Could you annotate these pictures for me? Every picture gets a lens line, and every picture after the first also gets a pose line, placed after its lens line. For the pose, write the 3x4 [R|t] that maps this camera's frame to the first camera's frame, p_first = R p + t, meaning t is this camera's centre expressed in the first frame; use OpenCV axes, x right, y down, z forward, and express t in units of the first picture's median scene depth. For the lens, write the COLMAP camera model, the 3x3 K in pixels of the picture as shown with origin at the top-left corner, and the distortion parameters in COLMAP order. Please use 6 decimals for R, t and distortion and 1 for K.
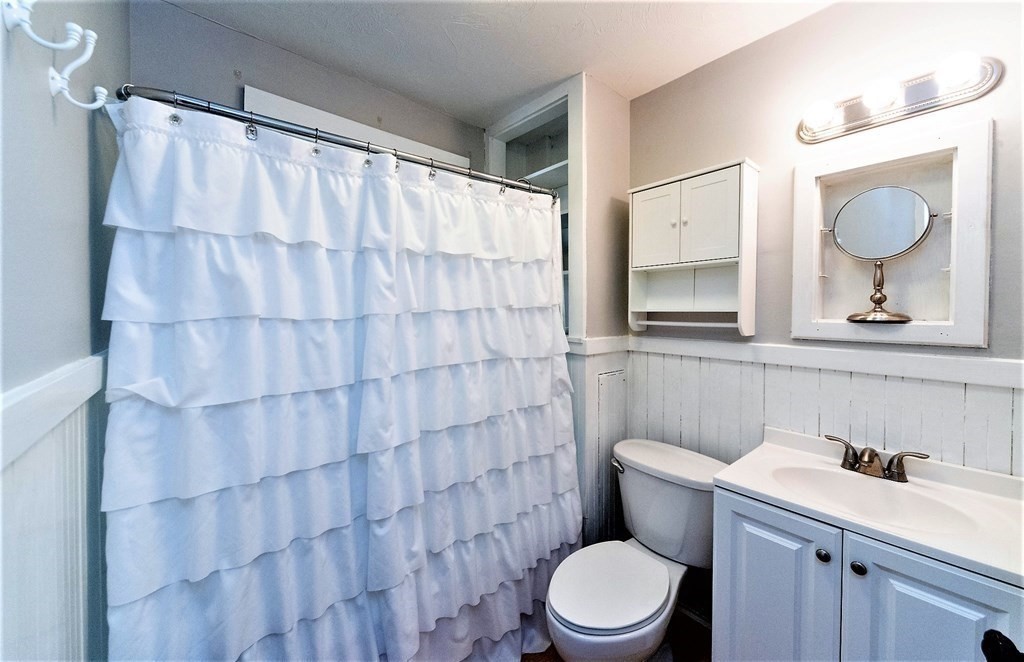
lens RADIAL K [[392.5, 0, 510.6], [0, 392.5, 312.9], [0, 0, 1]] dist [0.006659, -0.000698]
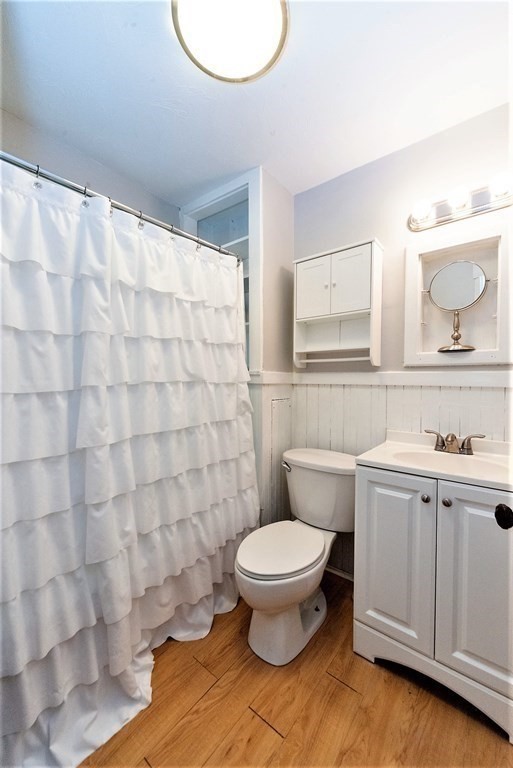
lens RADIAL K [[312.8, 0, 256.2], [0, 312.8, 382.7], [0, 0, 1]] dist [0.007134, -0.000098]
pose [[0.981106, 0.000909, 0.193467, -0.037529], [-0.000753, 0.999999, -0.000880, 0.132616], [-0.193468, 0.000718, 0.981106, -0.015889]]
